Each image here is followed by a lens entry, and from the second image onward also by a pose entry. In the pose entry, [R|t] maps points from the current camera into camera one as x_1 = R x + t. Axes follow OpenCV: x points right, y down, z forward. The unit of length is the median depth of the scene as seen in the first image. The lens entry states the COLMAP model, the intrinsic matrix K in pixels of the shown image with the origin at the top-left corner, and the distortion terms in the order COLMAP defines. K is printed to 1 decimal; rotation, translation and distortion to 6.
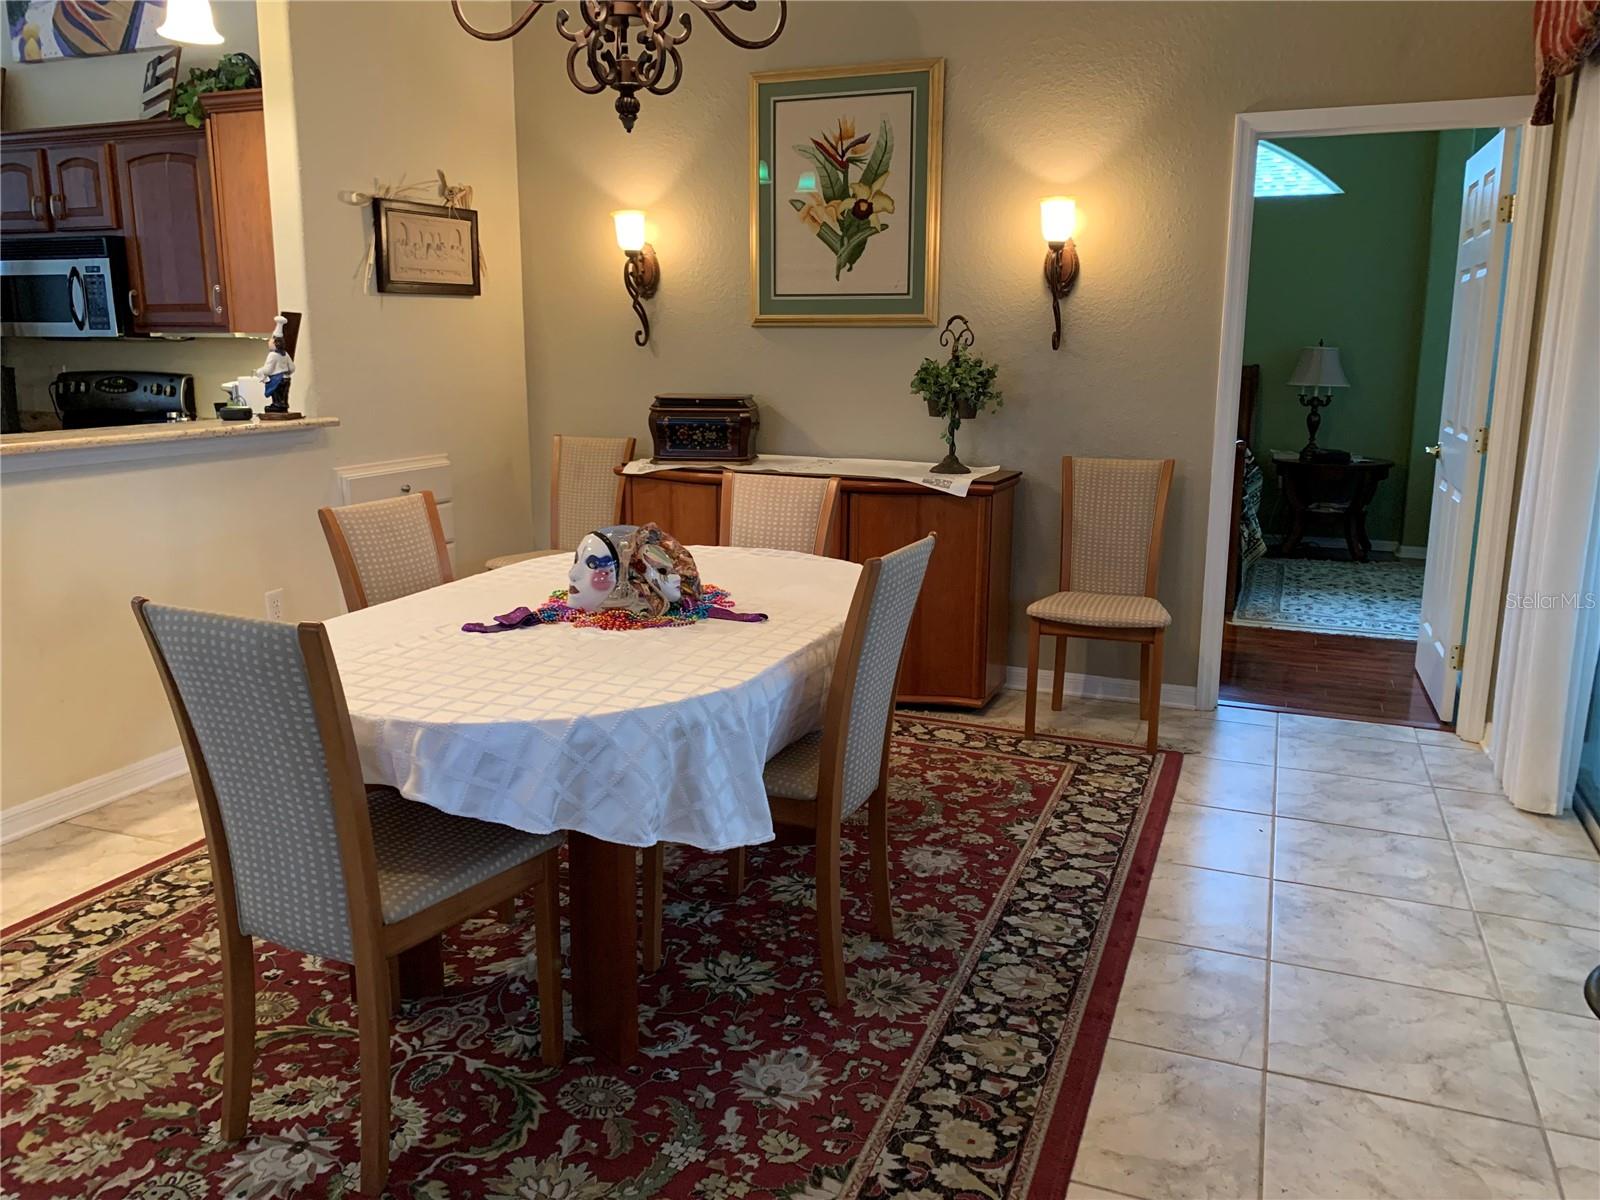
lens RADIAL K [[1228.0, 0, 797.0], [0, 1228.0, 595.5], [0, 0, 1]] dist [0.014583, -0.011605]
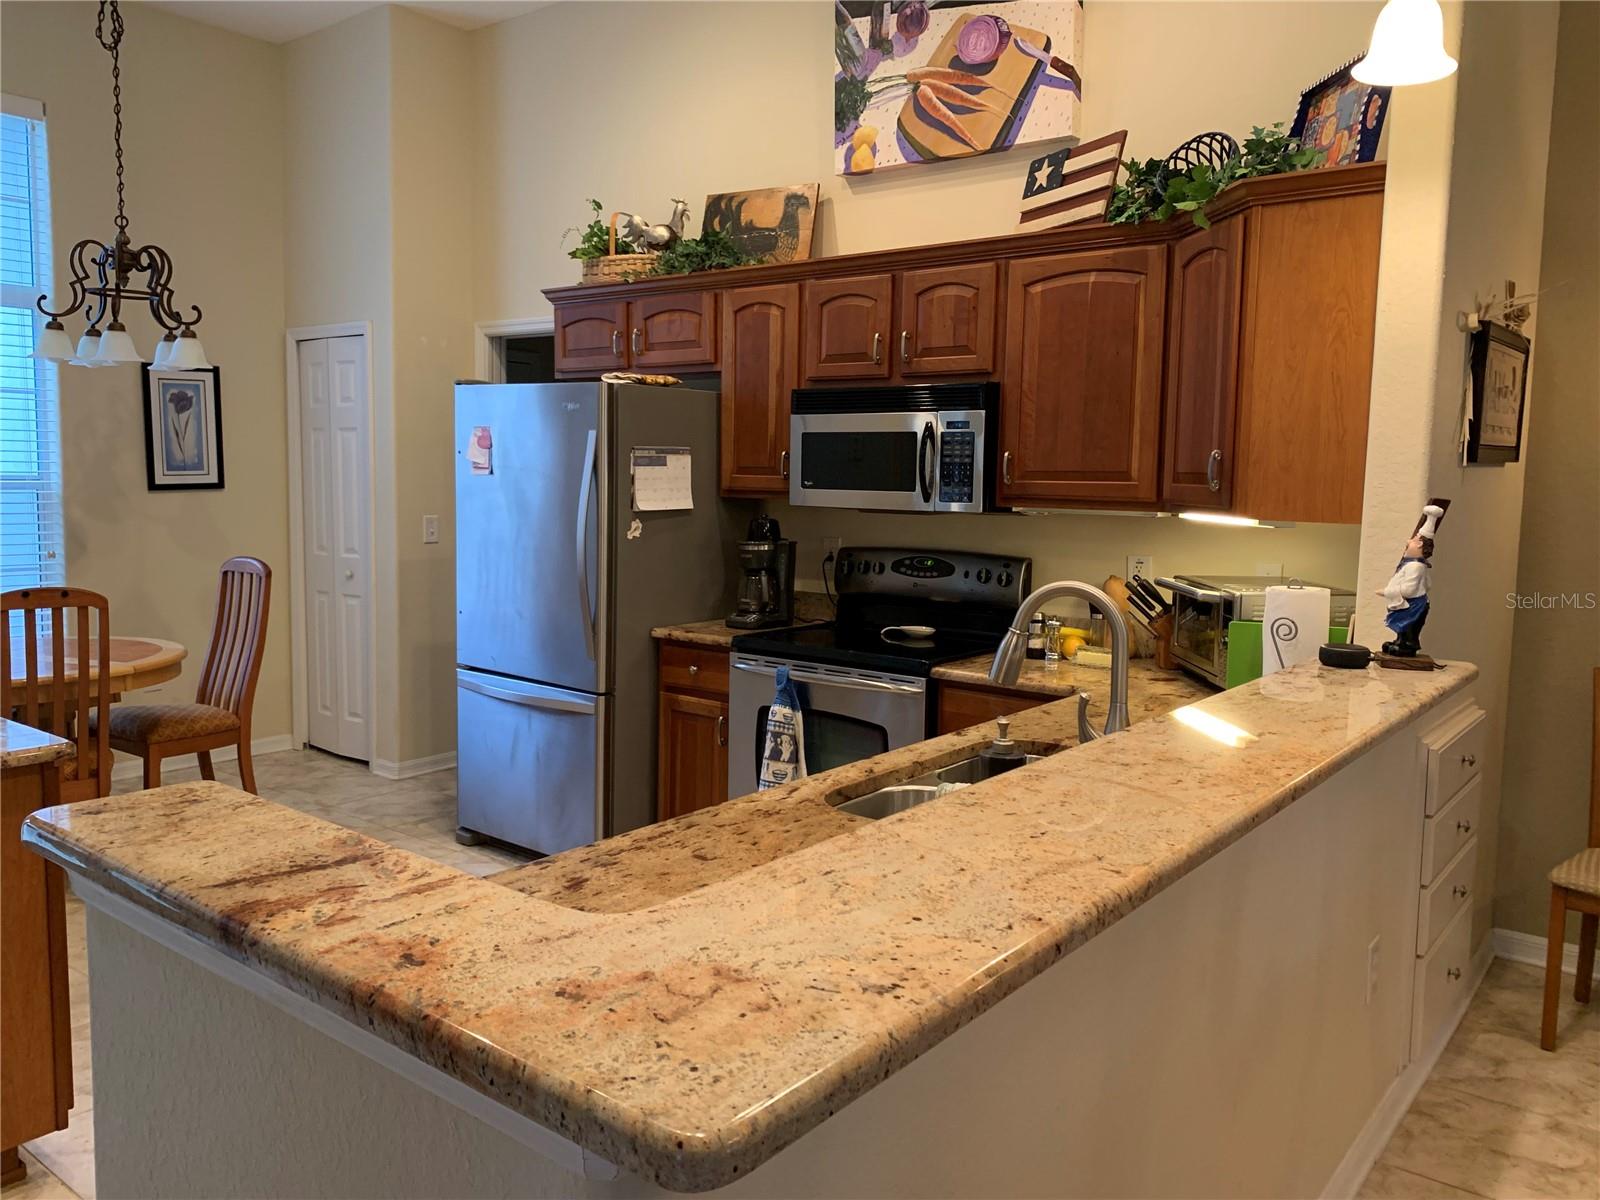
lens RADIAL K [[1228.0, 0, 800.5], [0, 1228.0, 599.3], [0, 0, 1]] dist [0.014583, -0.011605]
pose [[0.960758, 0.035312, -0.275131, -0.441012], [-0.062109, 0.994066, -0.089301, -0.081818], [0.270345, 0.102884, 0.957250, 0.252073]]
